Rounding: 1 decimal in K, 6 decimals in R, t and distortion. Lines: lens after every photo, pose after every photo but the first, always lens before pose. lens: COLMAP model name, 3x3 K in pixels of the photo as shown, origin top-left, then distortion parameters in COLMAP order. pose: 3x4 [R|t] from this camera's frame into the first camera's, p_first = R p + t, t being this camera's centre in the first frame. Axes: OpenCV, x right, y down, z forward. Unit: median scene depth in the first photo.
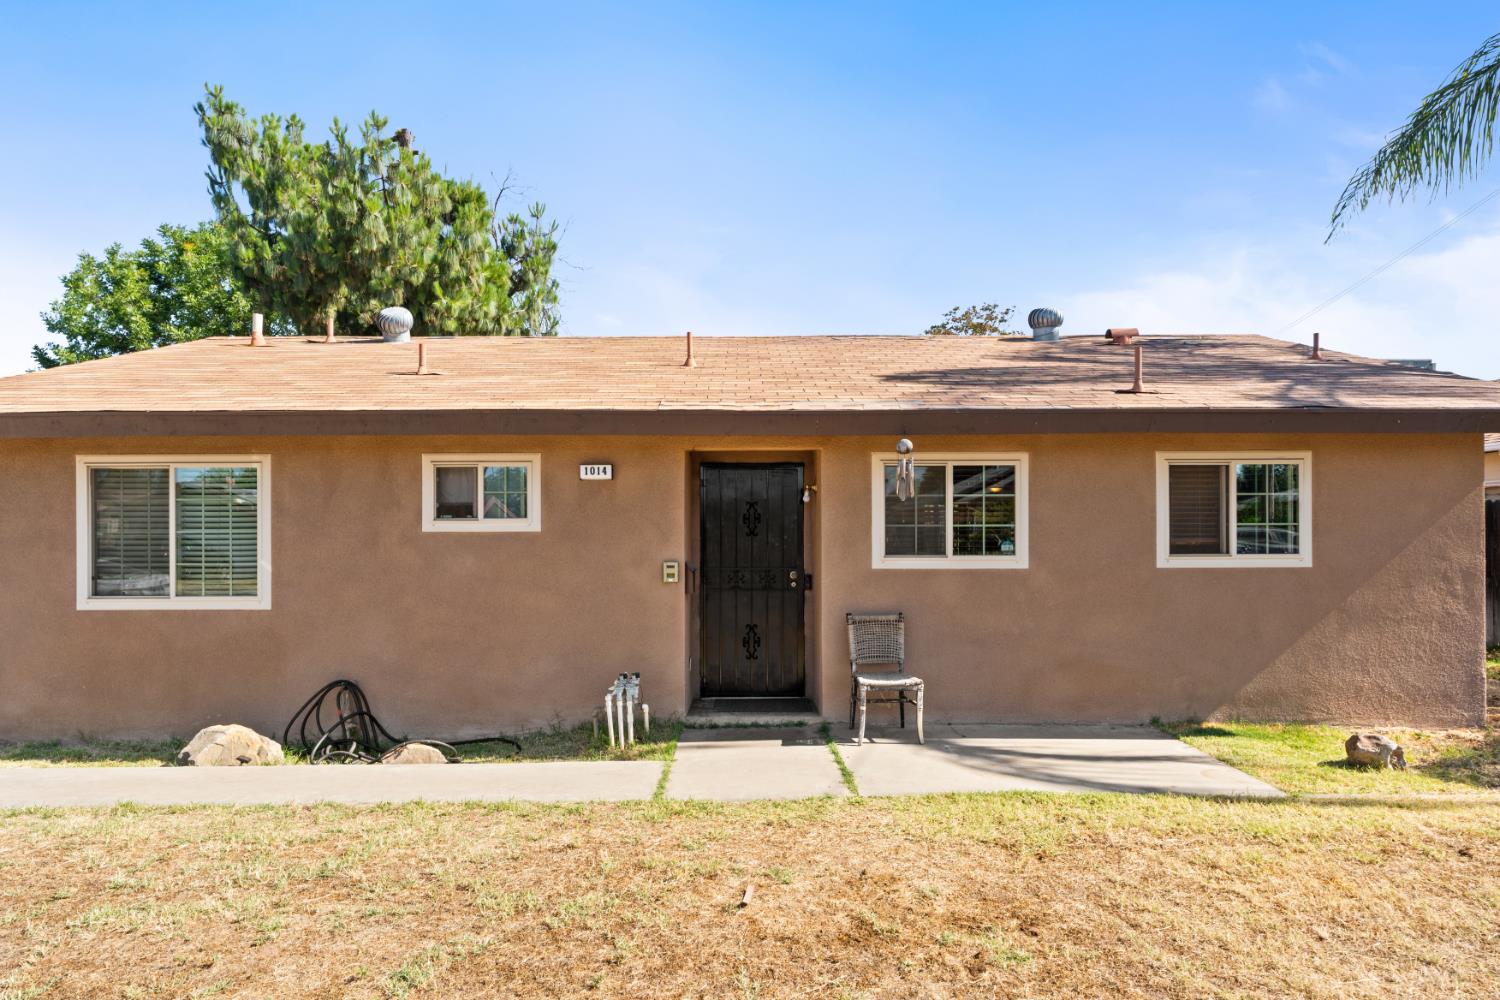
lens RADIAL K [[865.6, 0, 742.0], [0, 865.6, 528.2], [0, 0, 1]] dist [-0.000128, -0.000358]
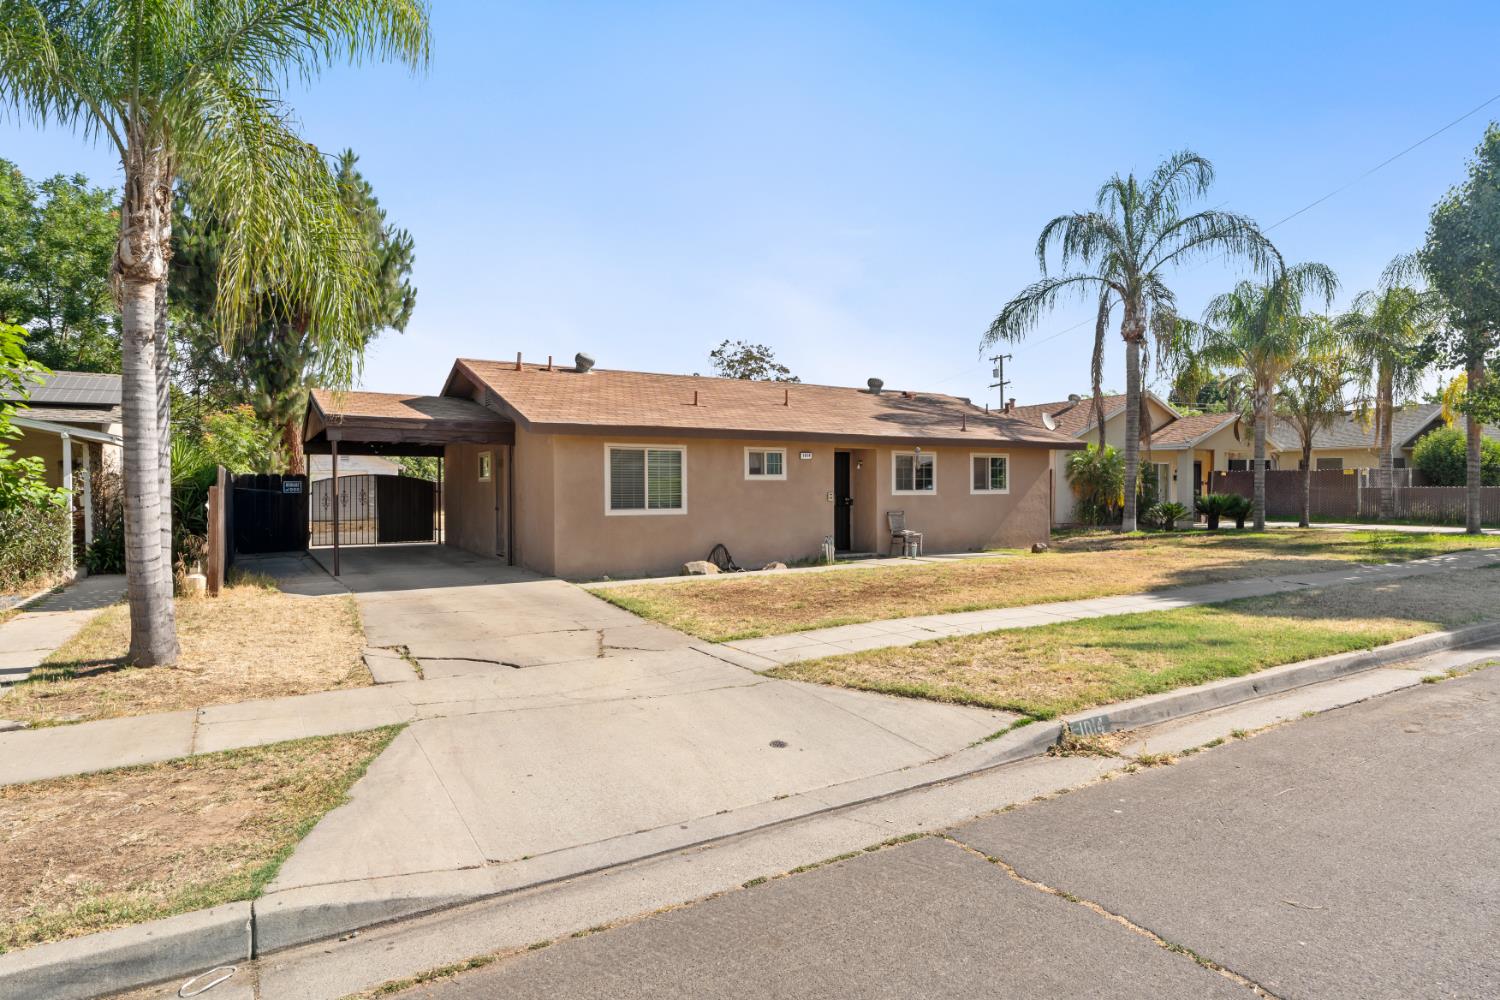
lens RADIAL K [[845.1, 0, 758.1], [0, 845.1, 492.9], [0, 0, 1]] dist [-0.001827, 0.000388]
pose [[0.853370, -0.003073, 0.521297, -1.505149], [0.001168, 0.999991, 0.003983, 0.029613], [-0.521305, -0.002791, 0.853366, -0.950375]]
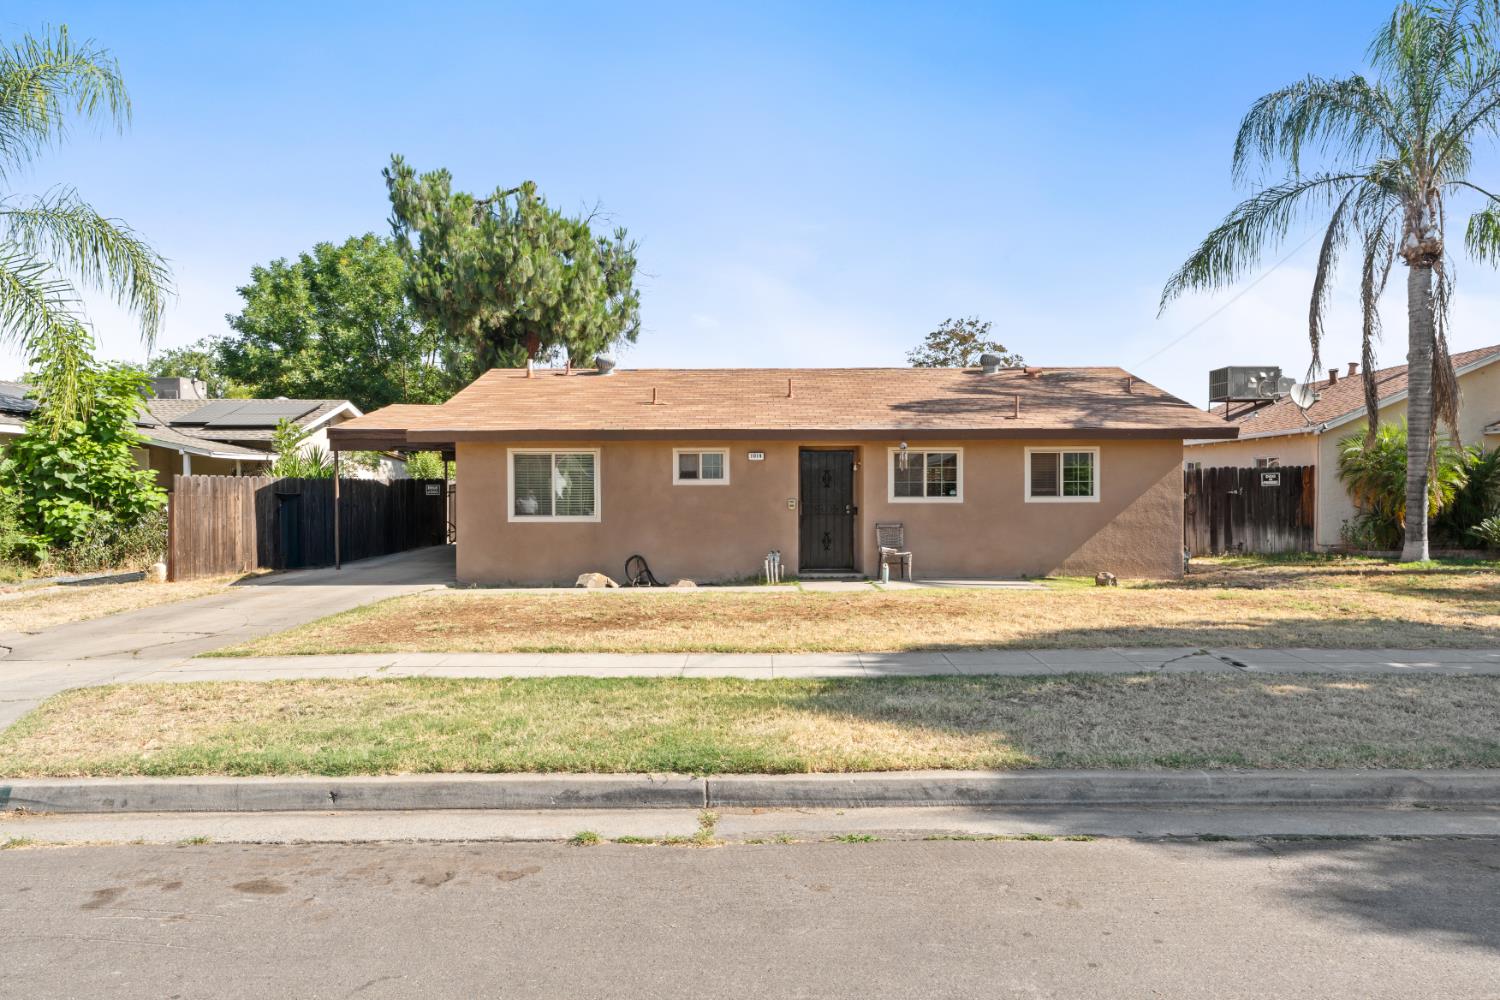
lens RADIAL K [[885.7, 0, 750.0], [0, 885.7, 500.0], [0, 0, 1]] dist [-0.000969, -0.000237]
pose [[1.000000, -0.000001, -0.000199, -0.180261], [0.000004, 0.999888, 0.014989, 0.007953], [0.000199, -0.014989, 0.999888, -1.123952]]
